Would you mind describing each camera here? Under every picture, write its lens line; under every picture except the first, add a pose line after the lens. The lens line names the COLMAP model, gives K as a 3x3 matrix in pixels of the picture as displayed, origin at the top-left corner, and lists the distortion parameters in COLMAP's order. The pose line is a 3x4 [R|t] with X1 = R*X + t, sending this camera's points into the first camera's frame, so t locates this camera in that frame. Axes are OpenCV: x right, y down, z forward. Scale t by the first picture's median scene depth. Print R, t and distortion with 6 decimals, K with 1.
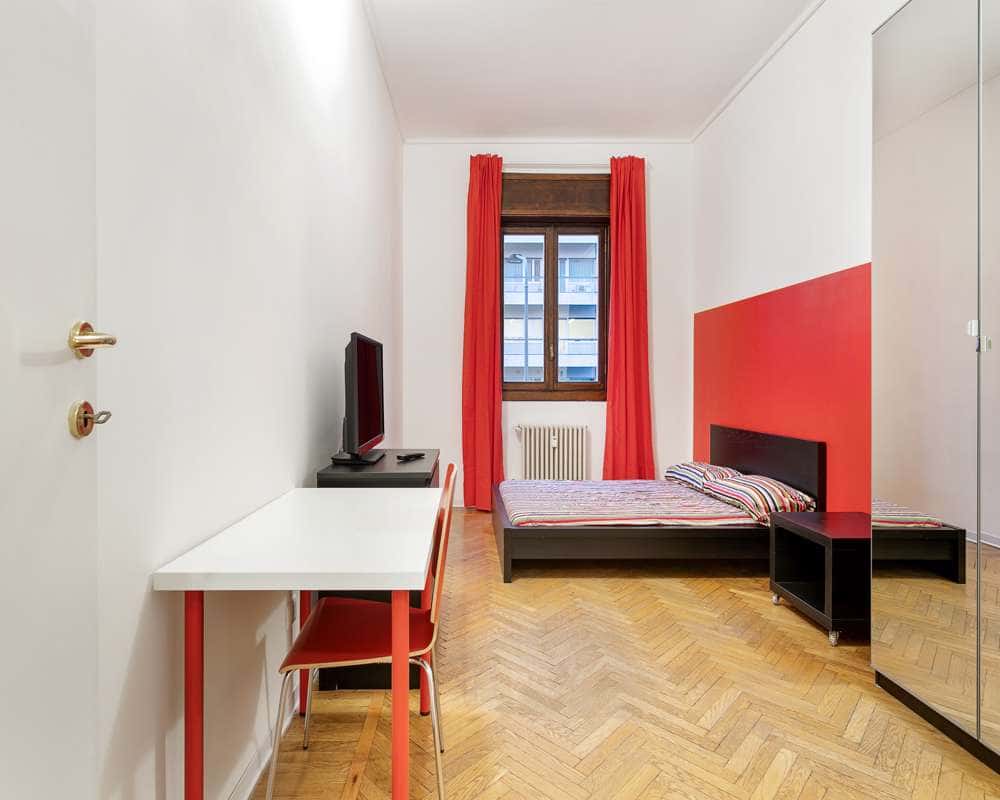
lens RADIAL K [[510.7, 0, 492.1], [0, 510.7, 382.4], [0, 0, 1]] dist [-0.004723, 0.003196]
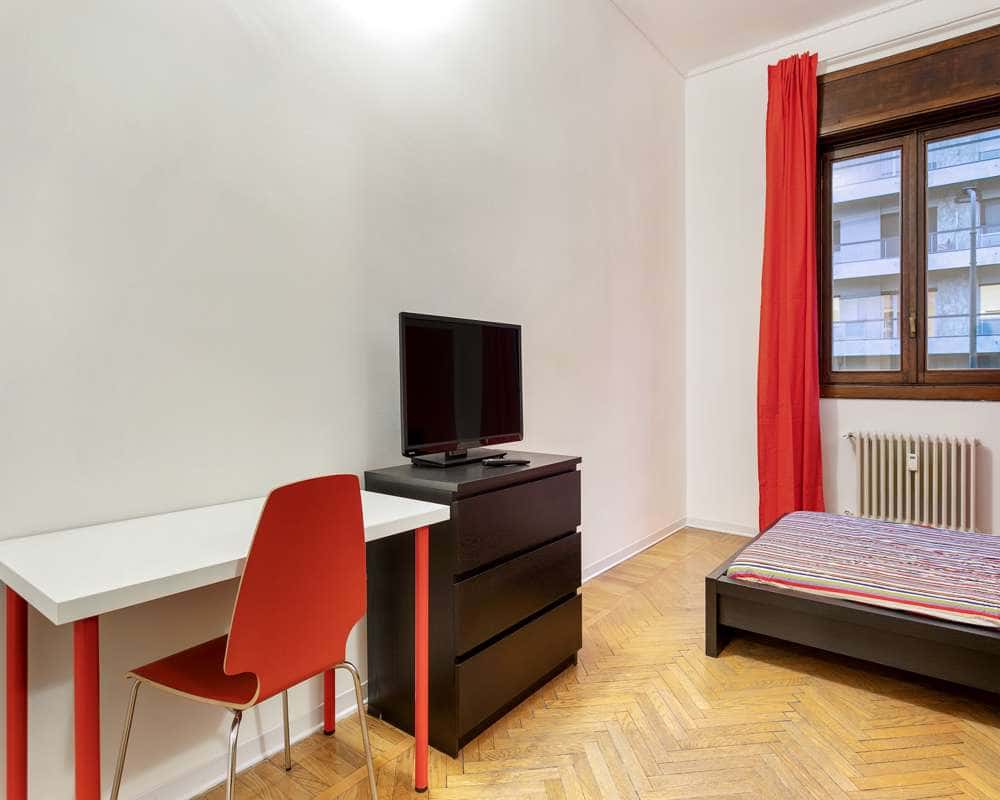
lens RADIAL K [[566.6, 0, 527.8], [0, 566.6, 380.1], [0, 0, 1]] dist [-0.012457, 0.006492]
pose [[0.796048, -0.003551, -0.605224, 0.250812], [0.007240, 0.999967, 0.003655, 0.007783], [0.605191, -0.007292, 0.796047, 0.195900]]
